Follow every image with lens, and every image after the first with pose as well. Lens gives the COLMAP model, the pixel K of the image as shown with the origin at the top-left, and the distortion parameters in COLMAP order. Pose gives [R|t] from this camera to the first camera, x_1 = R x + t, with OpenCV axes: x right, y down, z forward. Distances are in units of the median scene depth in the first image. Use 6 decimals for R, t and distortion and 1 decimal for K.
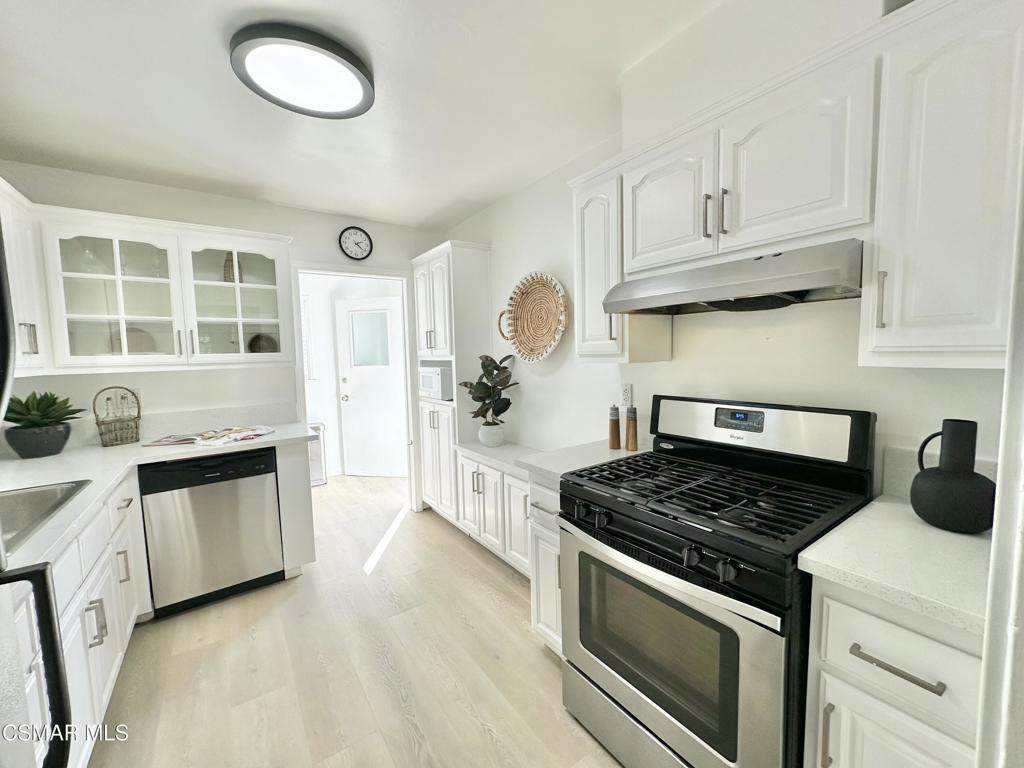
lens RADIAL K [[410.5, 0, 512.1], [0, 410.5, 385.1], [0, 0, 1]] dist [-0.002176, 0.000343]
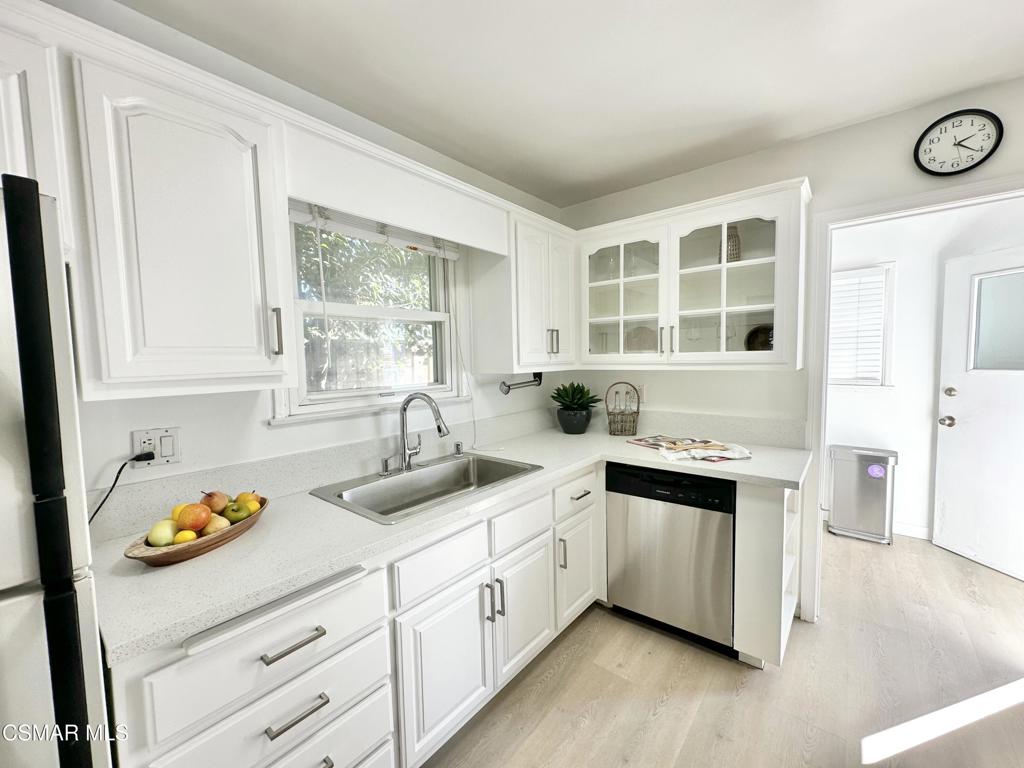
lens RADIAL K [[410.5, 0, 512.3], [0, 410.5, 383.4], [0, 0, 1]] dist [-0.002176, 0.000343]
pose [[0.259780, 0.082786, -0.962113, 0.007697], [-0.063215, 0.995639, 0.068602, -0.047531], [0.963597, 0.042998, 0.263880, 0.418234]]
